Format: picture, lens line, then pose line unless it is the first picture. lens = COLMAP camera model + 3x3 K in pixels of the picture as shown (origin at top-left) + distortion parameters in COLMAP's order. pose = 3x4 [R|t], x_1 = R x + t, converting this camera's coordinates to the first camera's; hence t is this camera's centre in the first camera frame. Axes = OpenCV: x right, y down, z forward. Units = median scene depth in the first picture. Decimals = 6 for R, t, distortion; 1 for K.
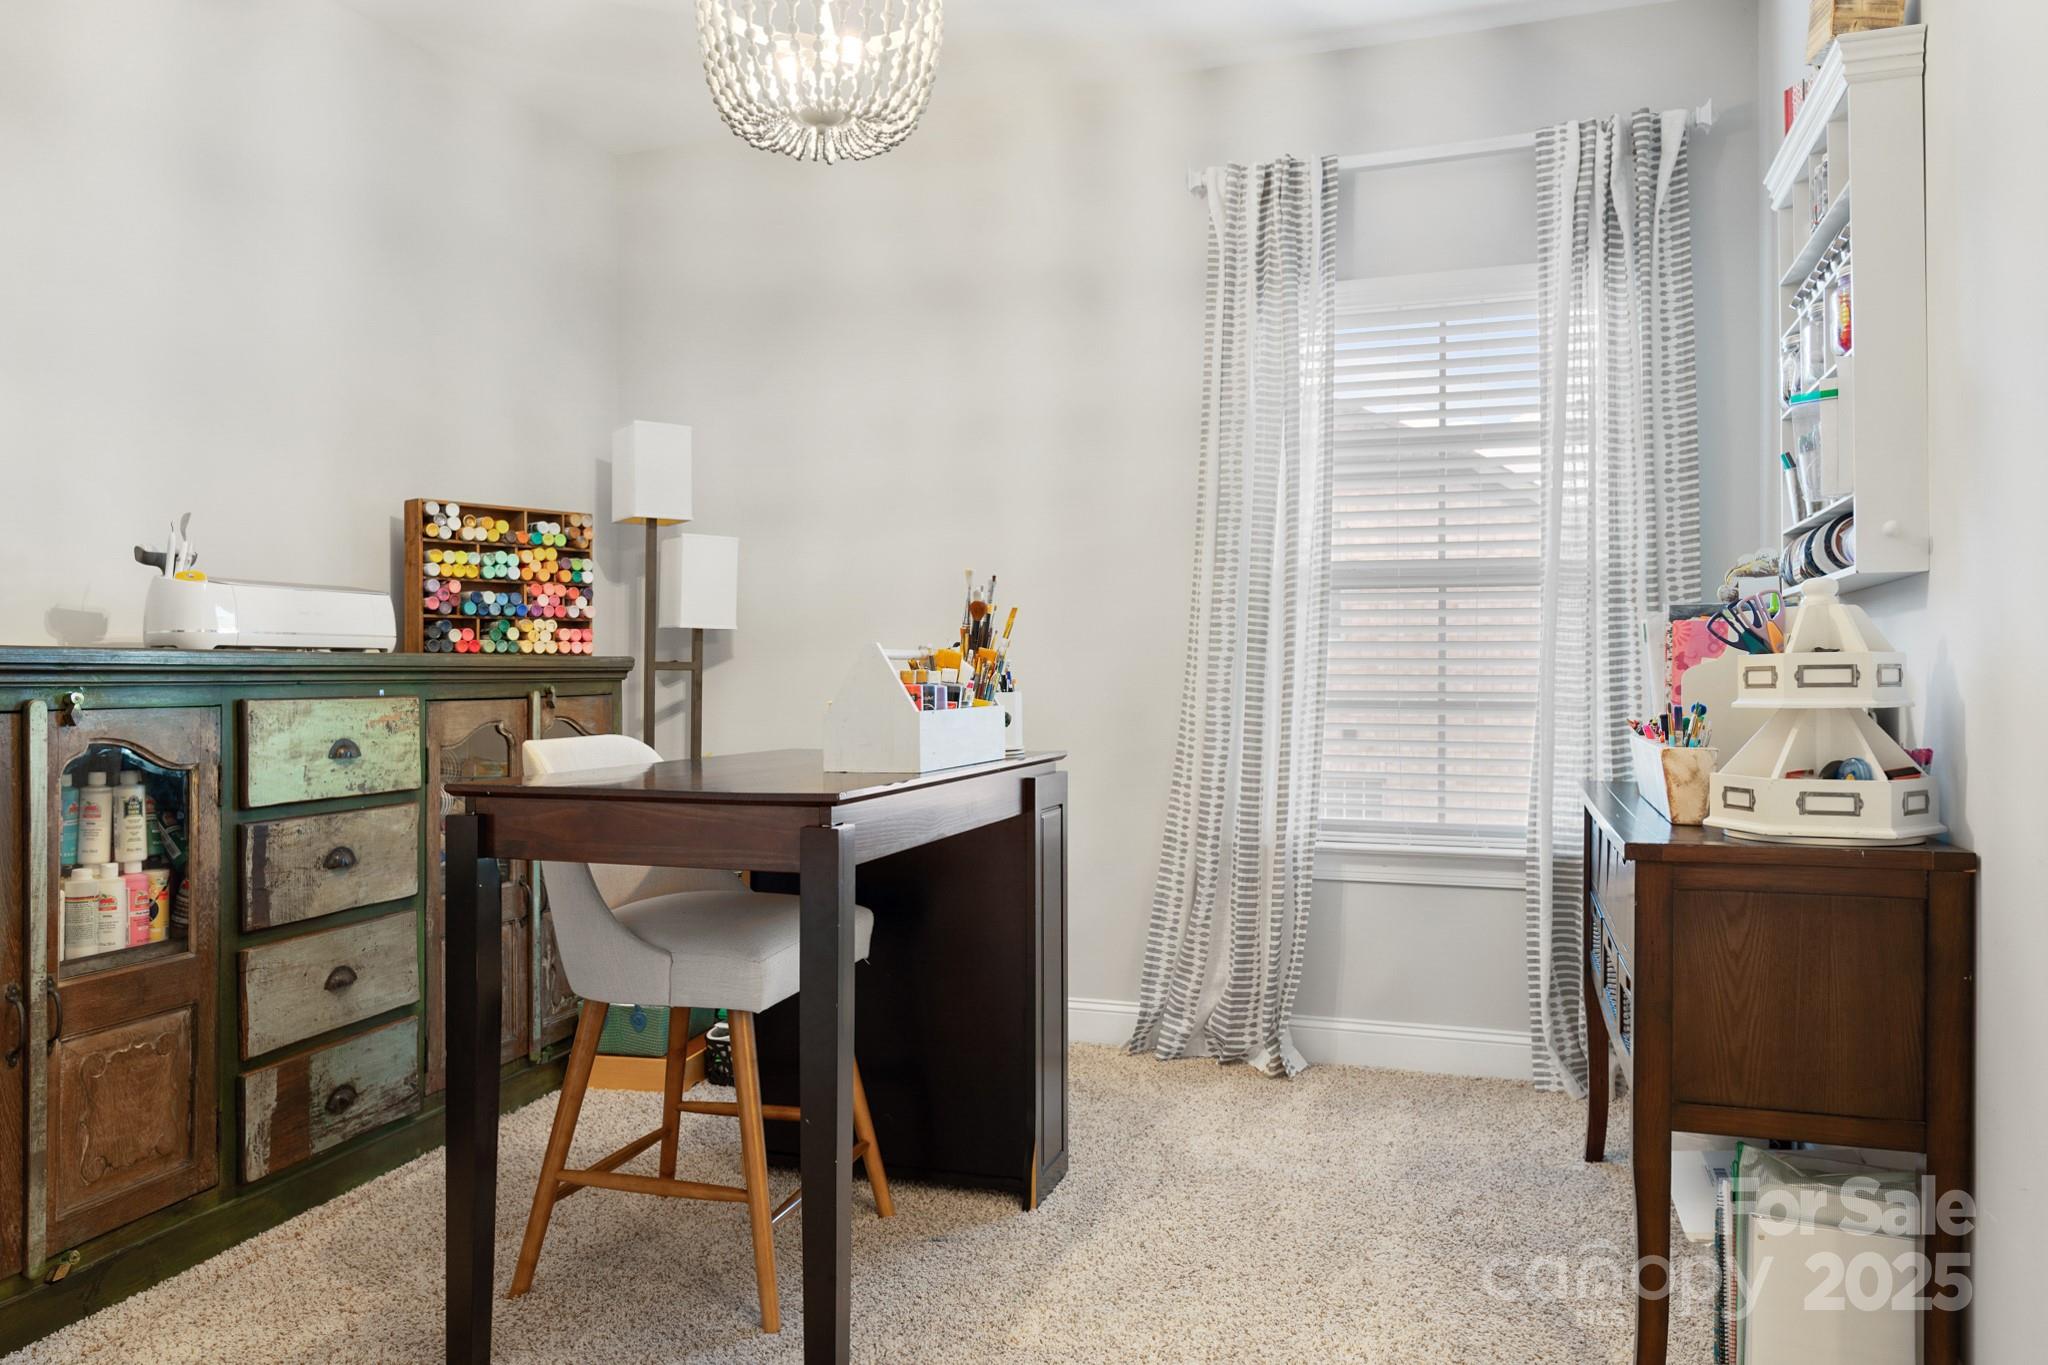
lens RADIAL K [[1421.2, 0, 1024.0], [0, 1421.2, 682.5], [0, 0, 1]] dist [-0.004465, -0.001036]
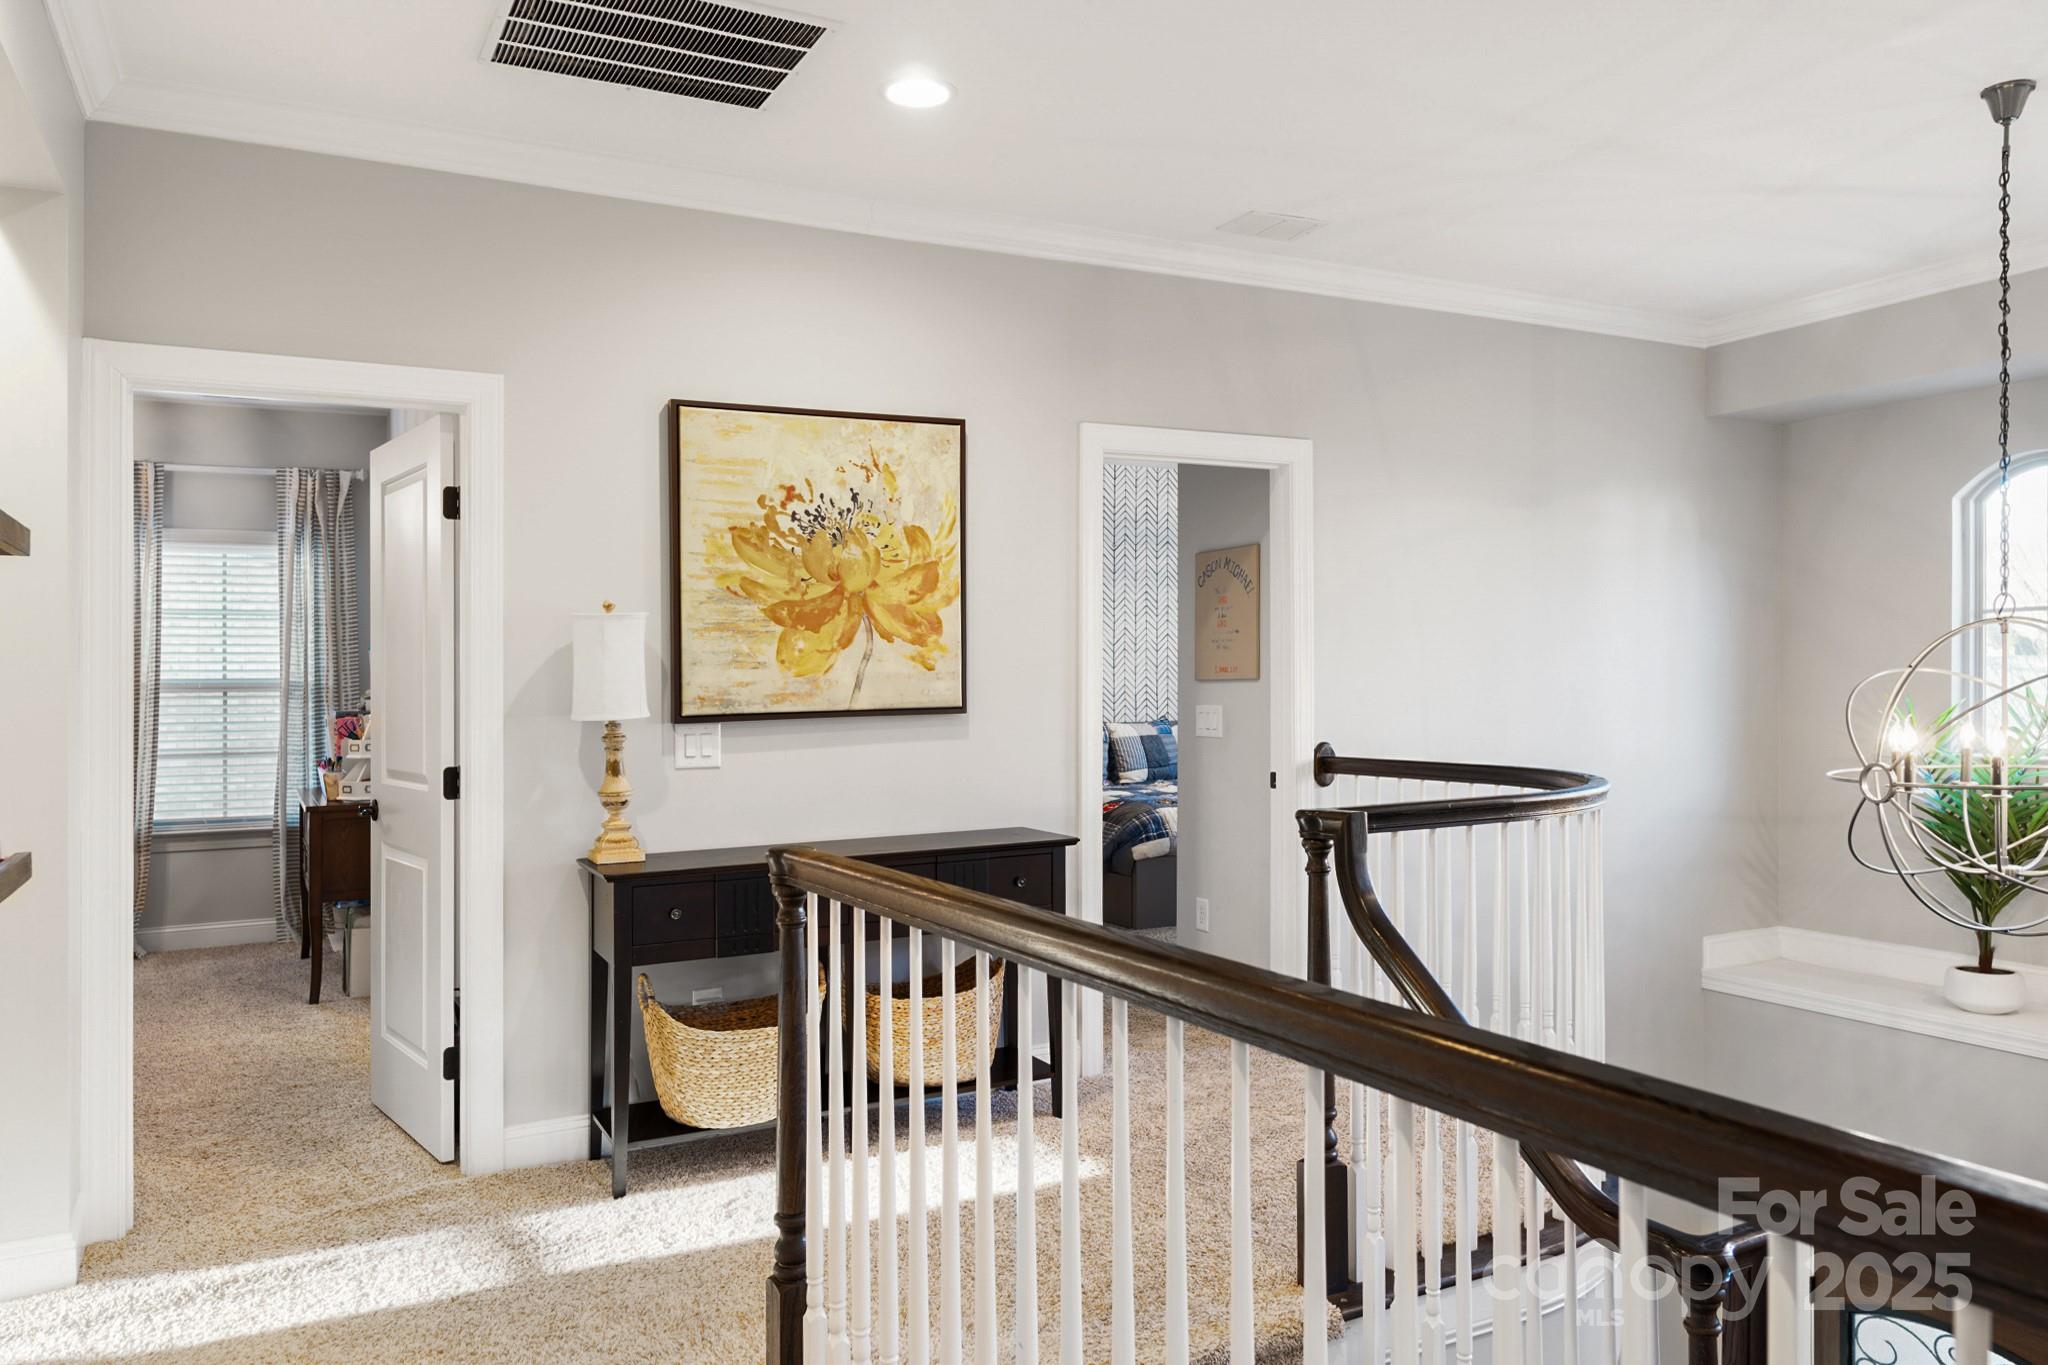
lens RADIAL K [[1421.2, 0, 1024.0], [0, 1421.2, 682.5], [0, 0, 1]] dist [-0.004465, -0.001036]
pose [[0.675860, 0.001505, 0.737029, -0.408615], [0.009776, 0.999892, -0.011007, -0.052471], [-0.736965, 0.014644, 0.675772, -1.145396]]
